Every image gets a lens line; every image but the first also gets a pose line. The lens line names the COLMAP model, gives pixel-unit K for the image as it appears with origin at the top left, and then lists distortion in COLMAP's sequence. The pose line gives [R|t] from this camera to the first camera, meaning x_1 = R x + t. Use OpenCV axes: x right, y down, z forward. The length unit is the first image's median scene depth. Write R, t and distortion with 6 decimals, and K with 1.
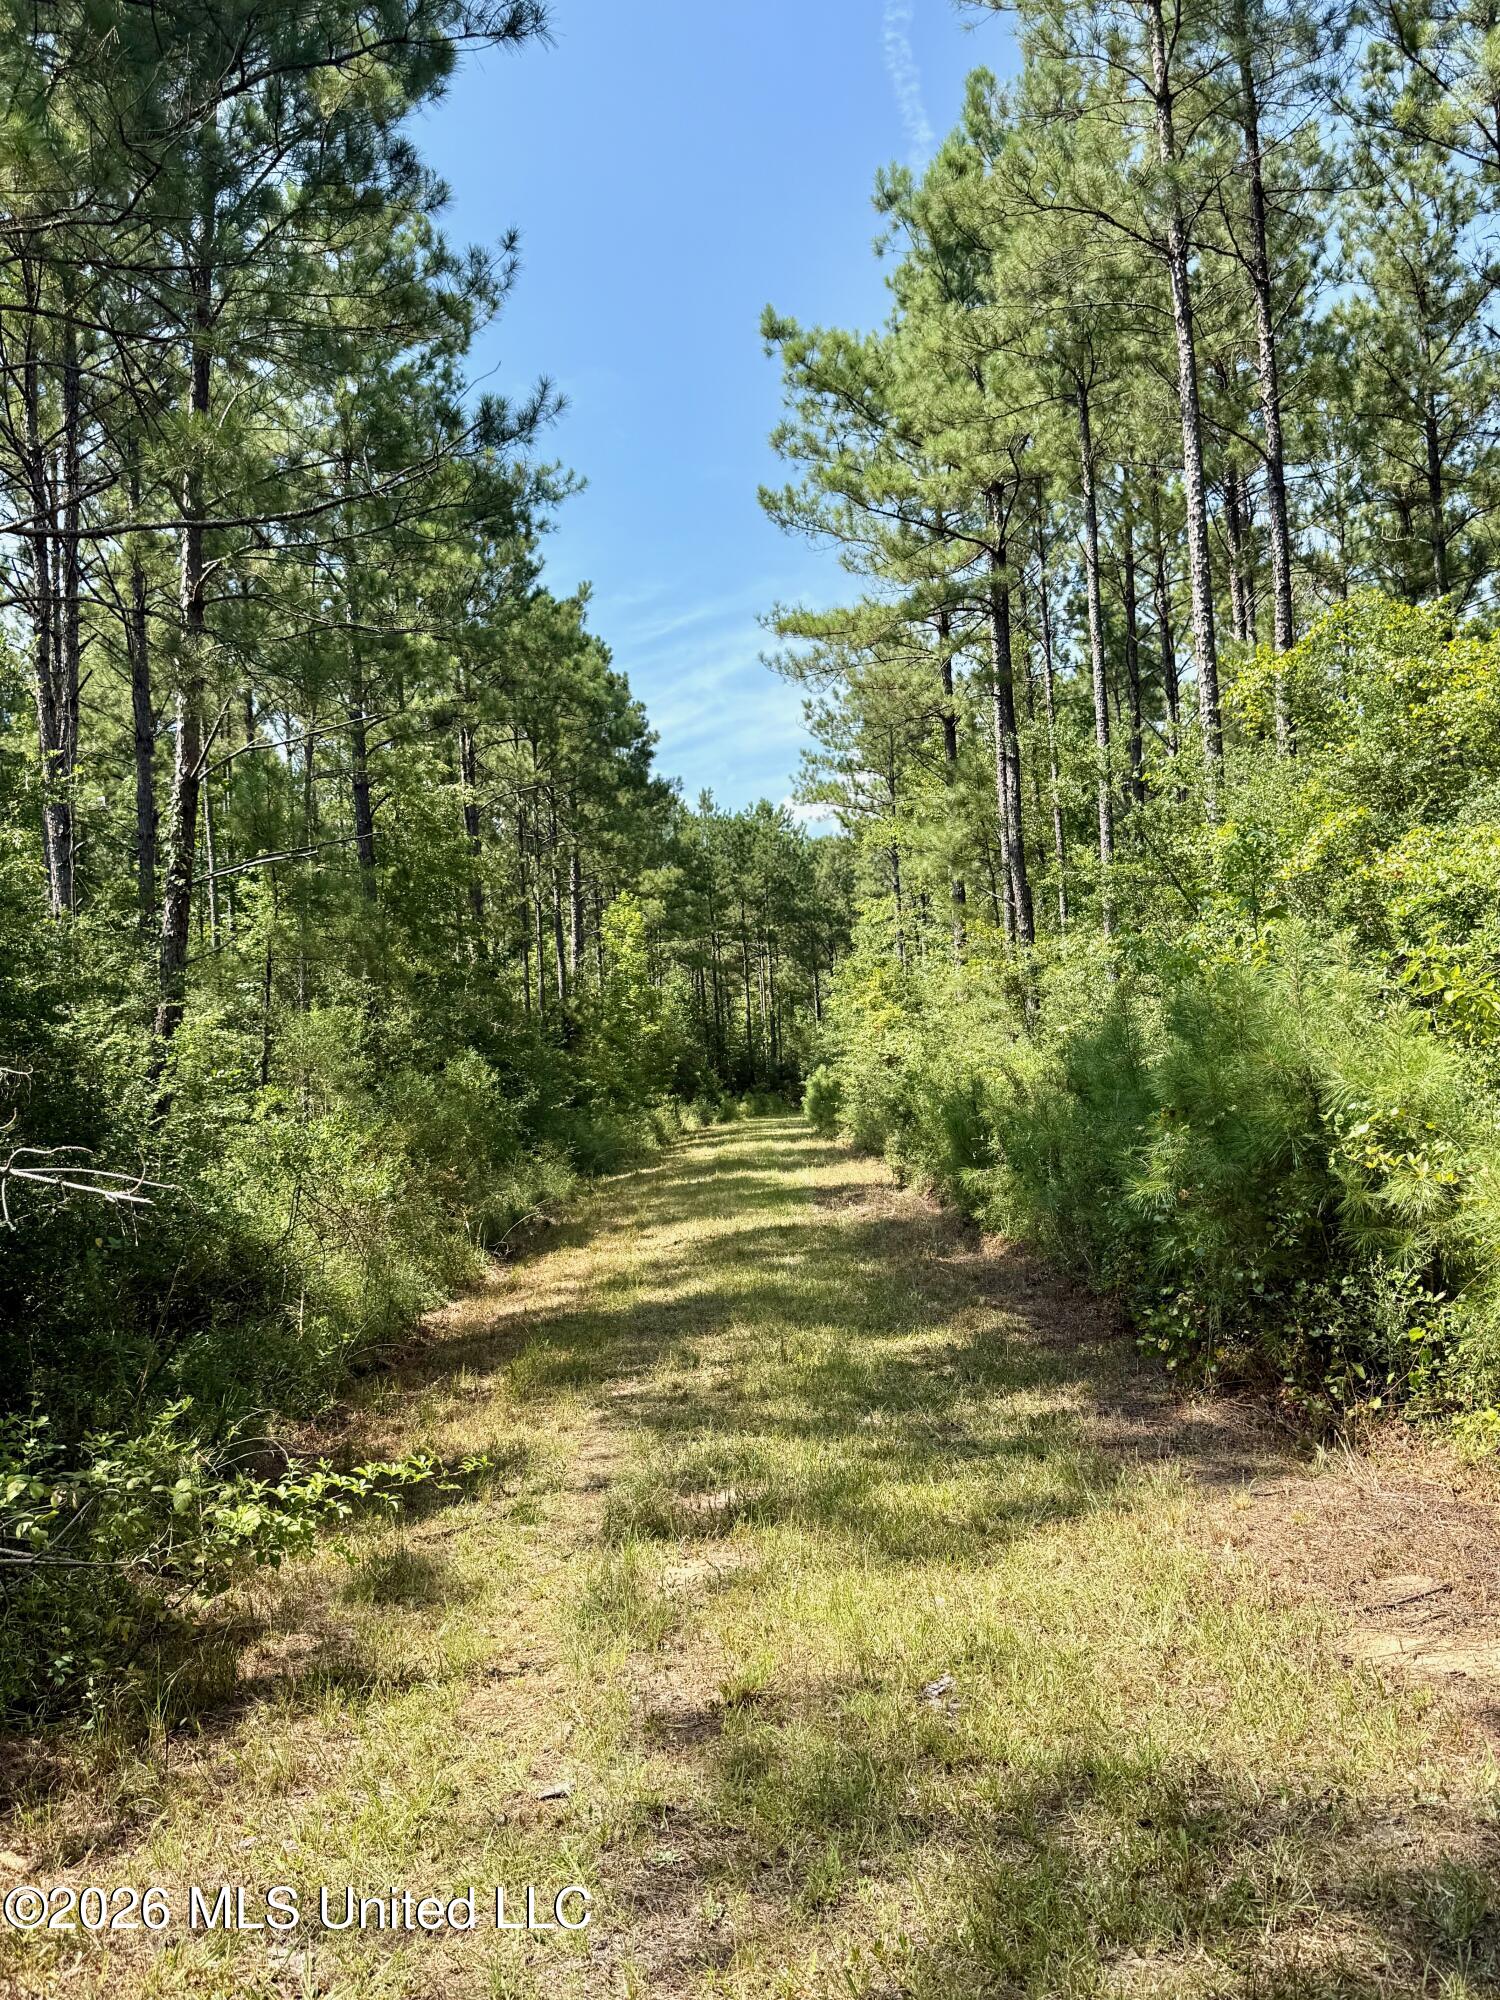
lens RADIAL K [[1746.4, 0, 742.4], [0, 1746.4, 1015.4], [0, 0, 1]] dist [0.037099, -0.058309]
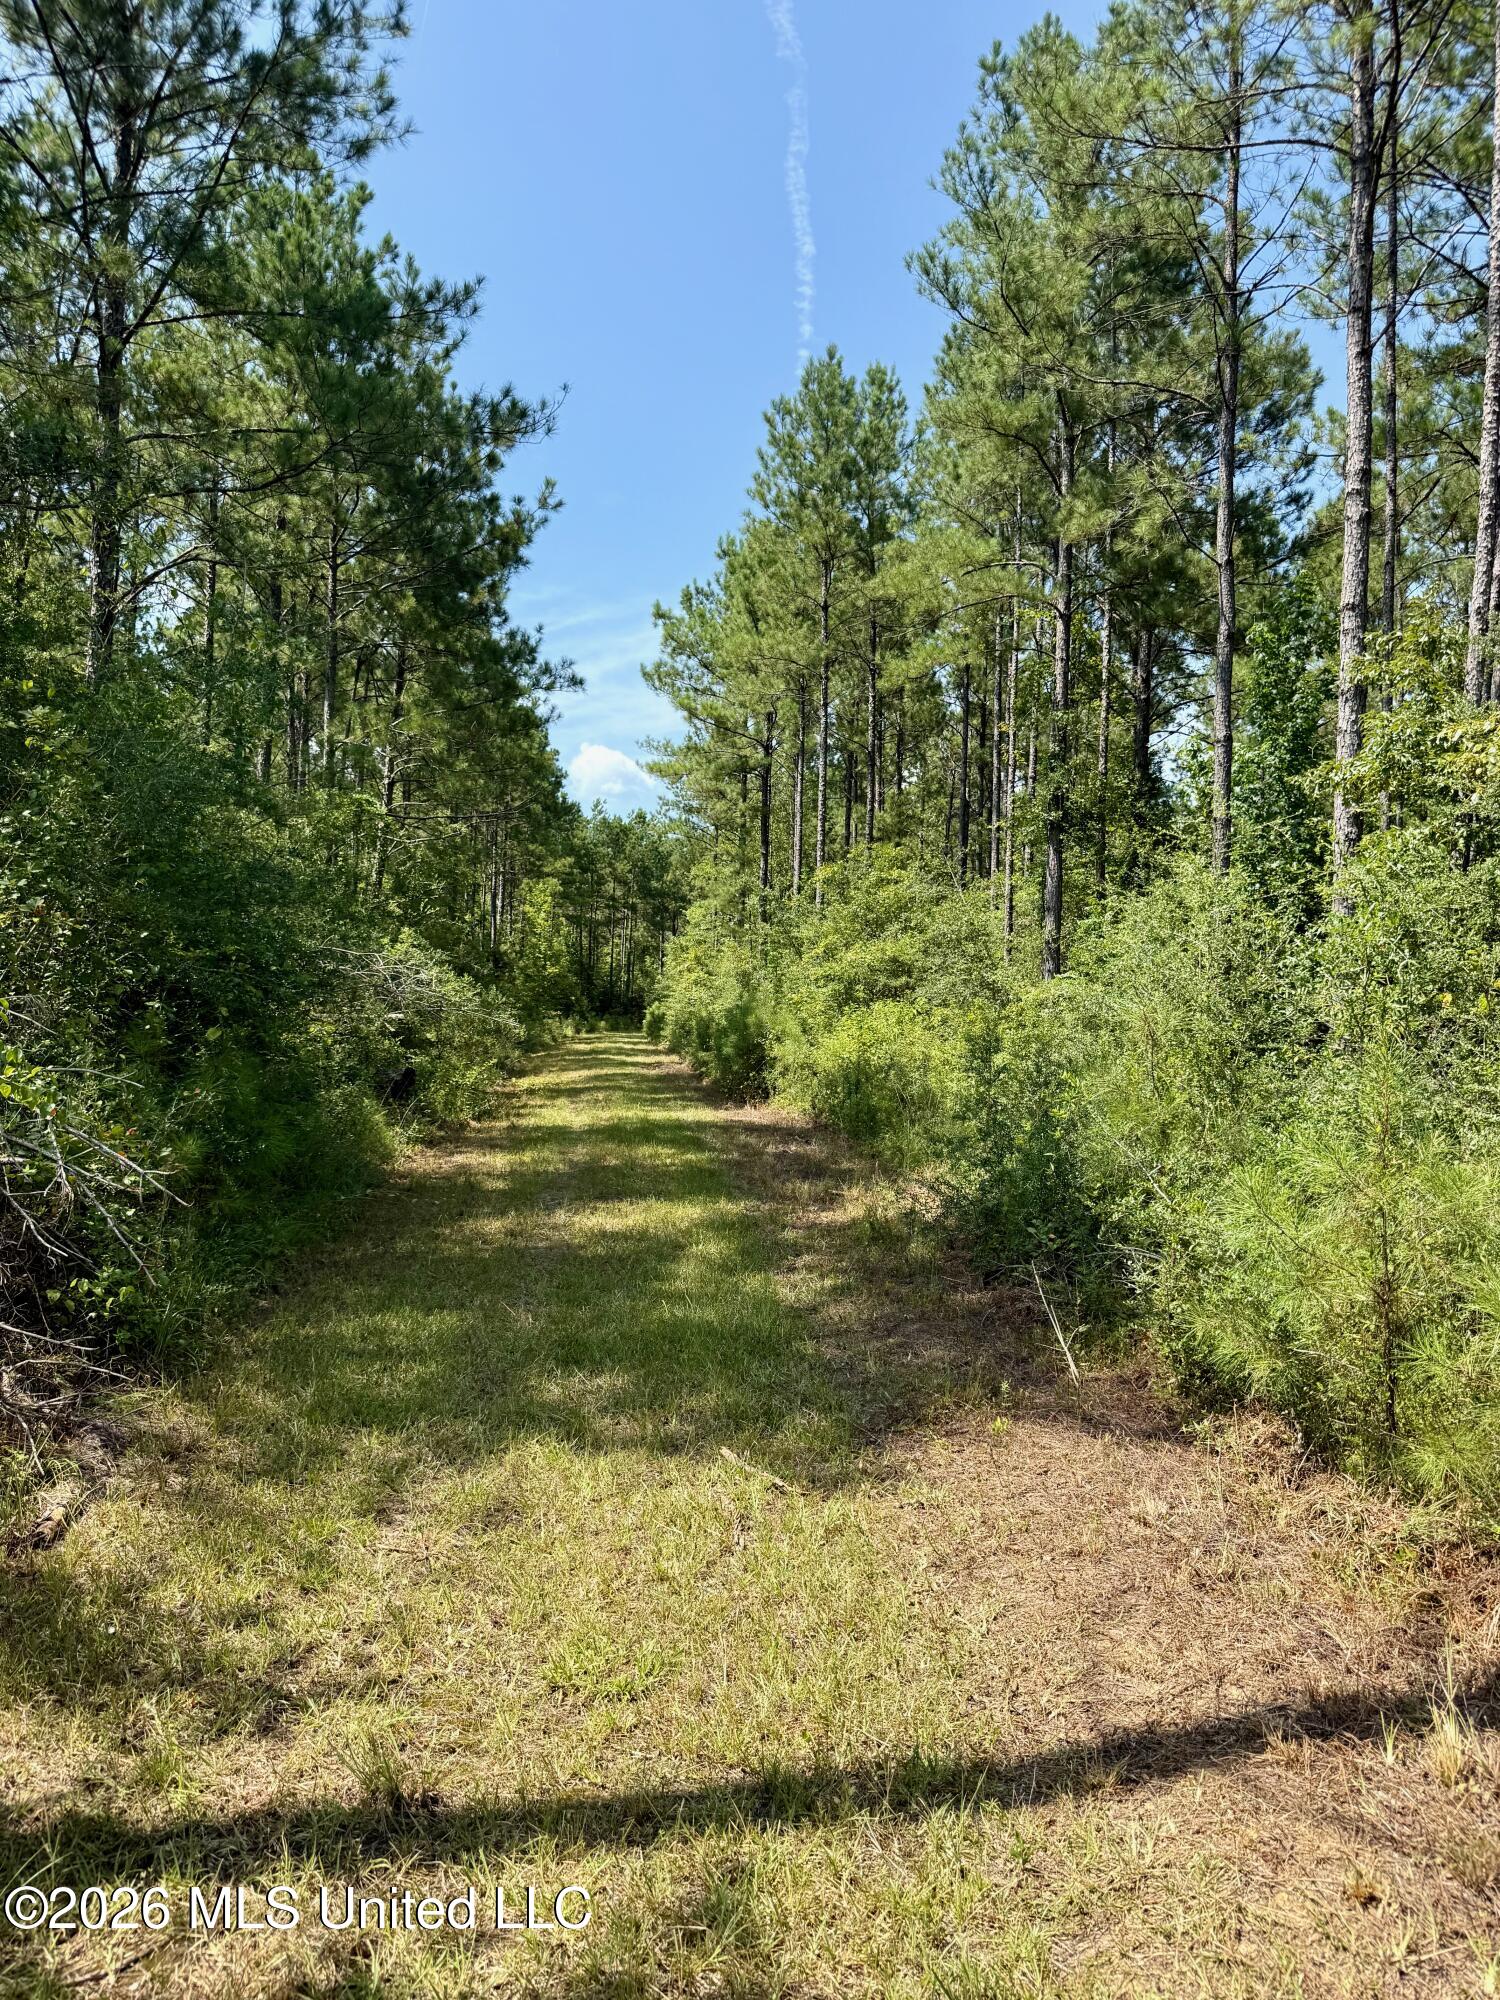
lens RADIAL K [[1502.9, 0, 751.8], [0, 1502.9, 992.9], [0, 0, 1]] dist [0.042620, -0.000233]
pose [[0.991388, 0.084349, 0.100176, -0.006149], [-0.086846, 0.996004, 0.020824, -0.014204], [-0.098019, -0.029345, 0.994752, -0.348592]]
